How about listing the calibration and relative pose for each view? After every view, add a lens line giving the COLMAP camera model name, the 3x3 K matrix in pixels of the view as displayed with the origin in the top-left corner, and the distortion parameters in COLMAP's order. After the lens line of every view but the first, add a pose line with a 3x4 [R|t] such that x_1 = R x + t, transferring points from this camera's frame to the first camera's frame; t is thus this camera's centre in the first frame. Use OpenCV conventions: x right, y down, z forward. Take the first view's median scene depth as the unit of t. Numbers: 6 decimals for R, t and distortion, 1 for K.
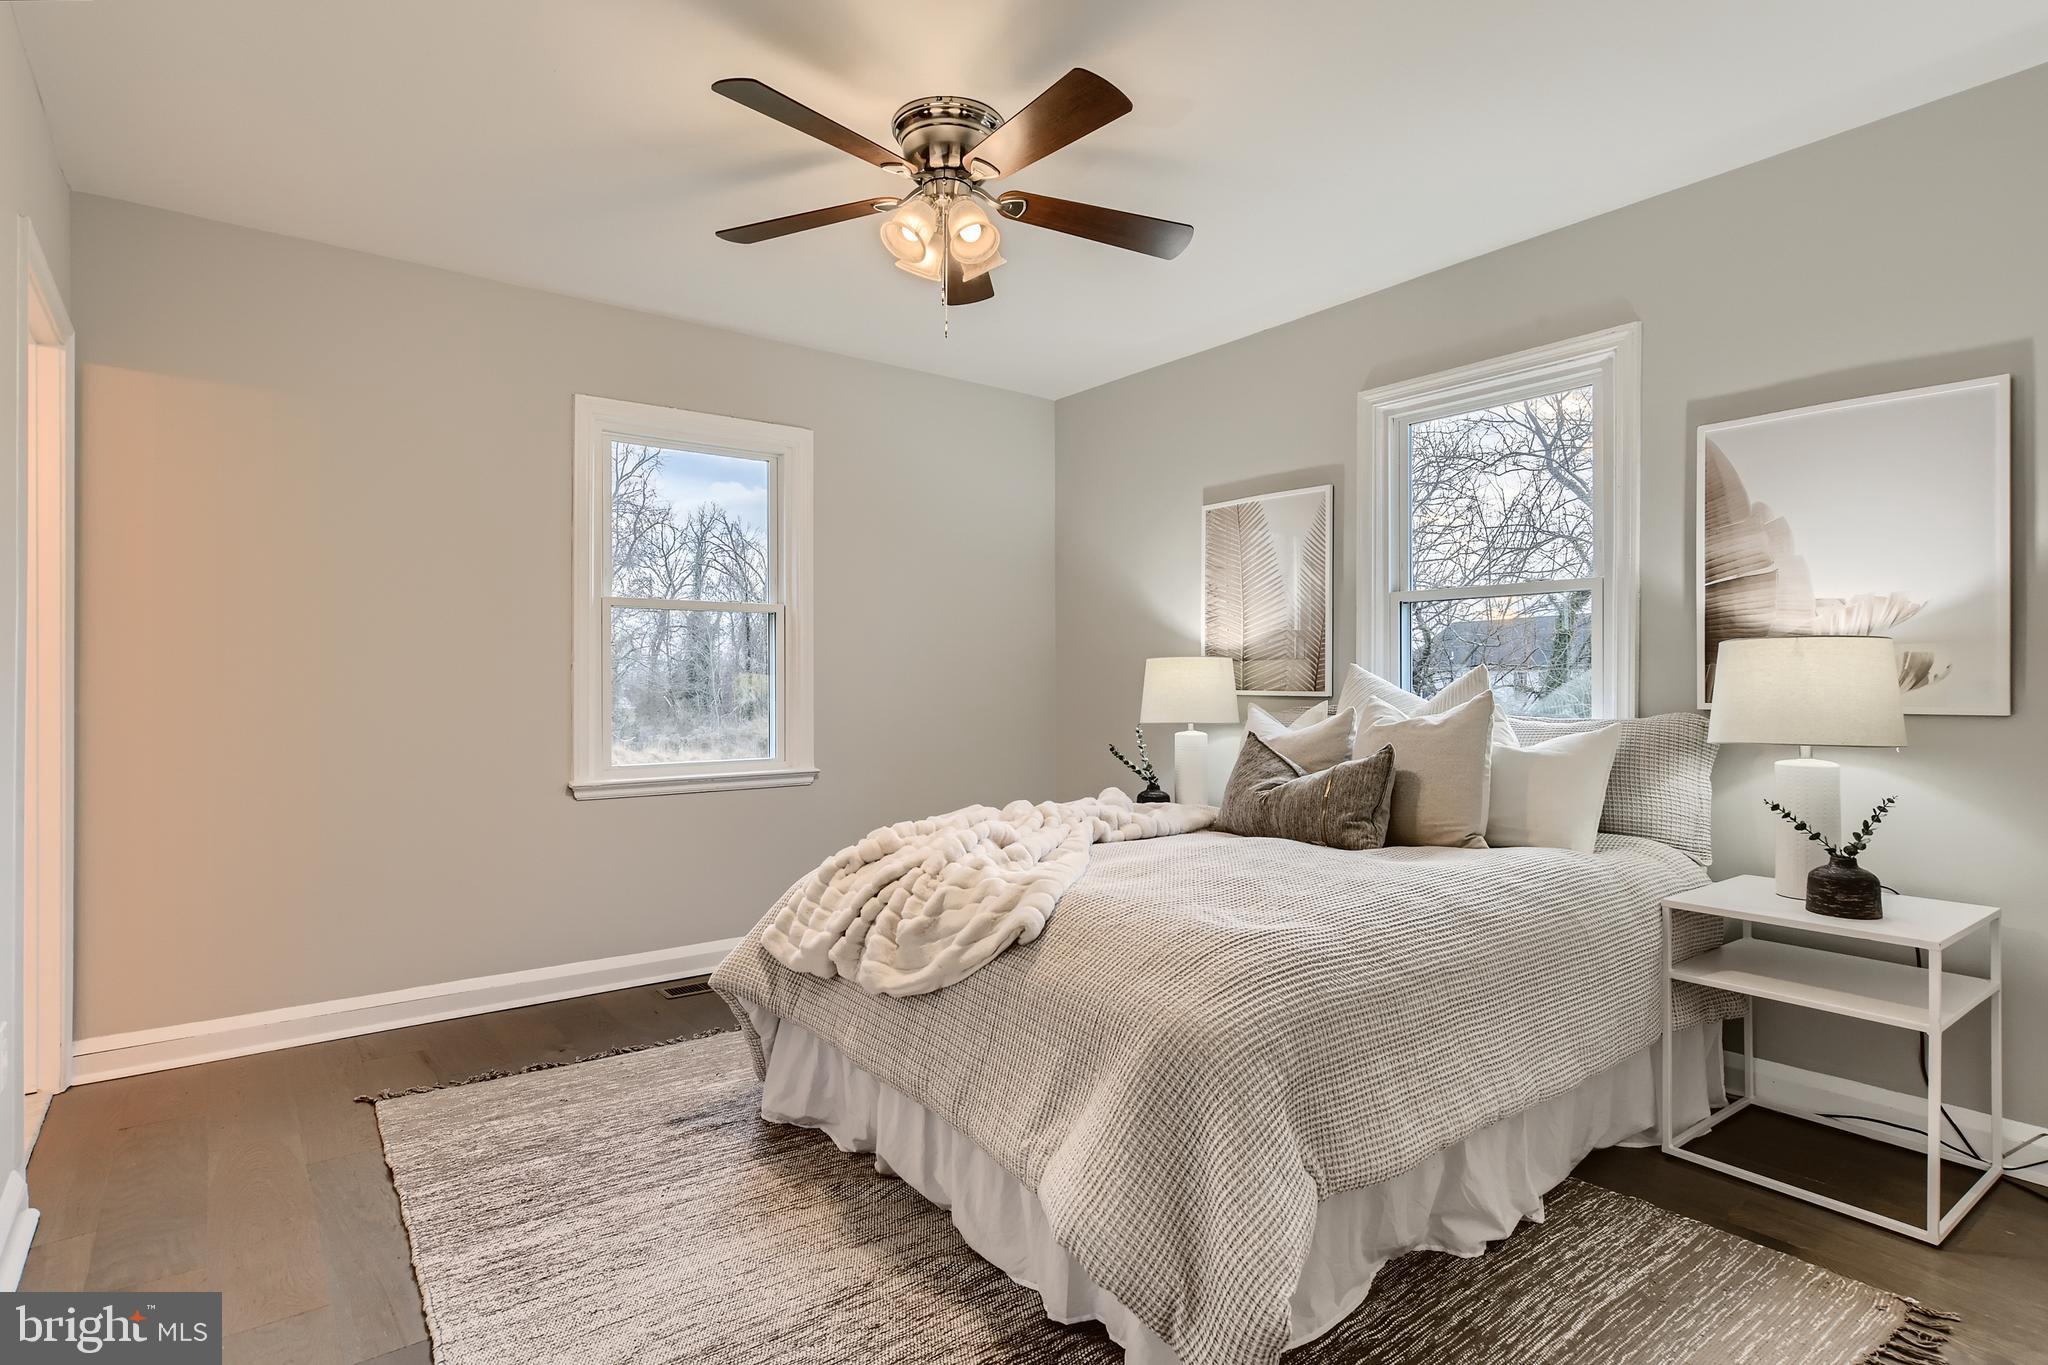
lens RADIAL K [[1043.0, 0, 1019.8], [0, 1043.0, 677.1], [0, 0, 1]] dist [0.005110, 0.000105]
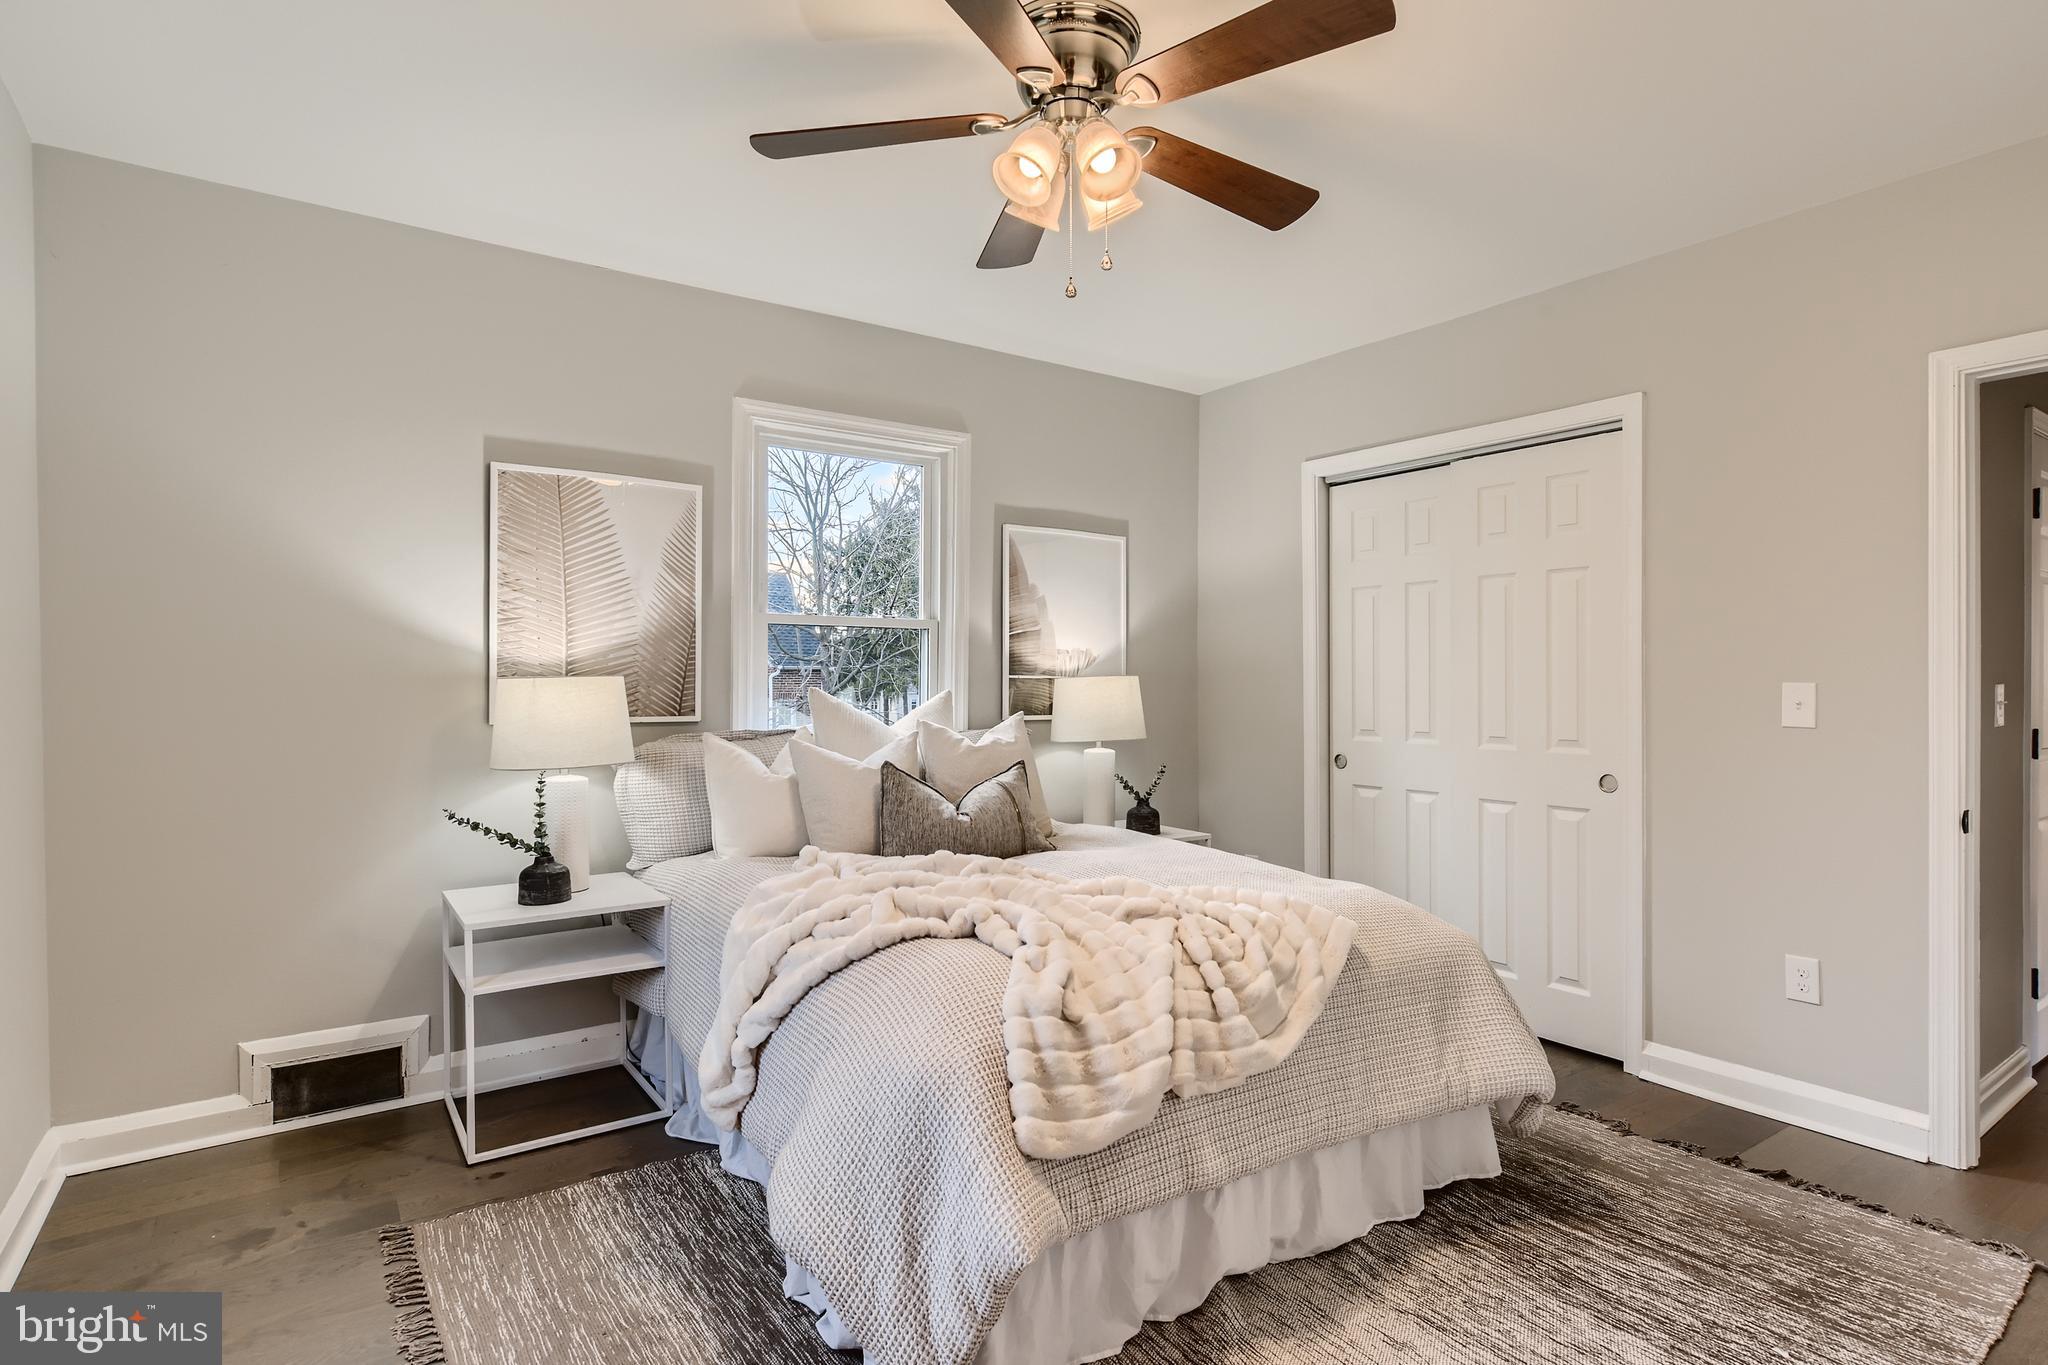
lens RADIAL K [[1043.0, 0, 1038.3], [0, 1043.0, 695.5], [0, 0, 1]] dist [0.005110, 0.000105]
pose [[0.041884, -0.006302, 0.999103, -0.625555], [0.000837, 0.999980, 0.006273, -0.009559], [-0.999122, 0.000574, 0.041889, 0.709303]]
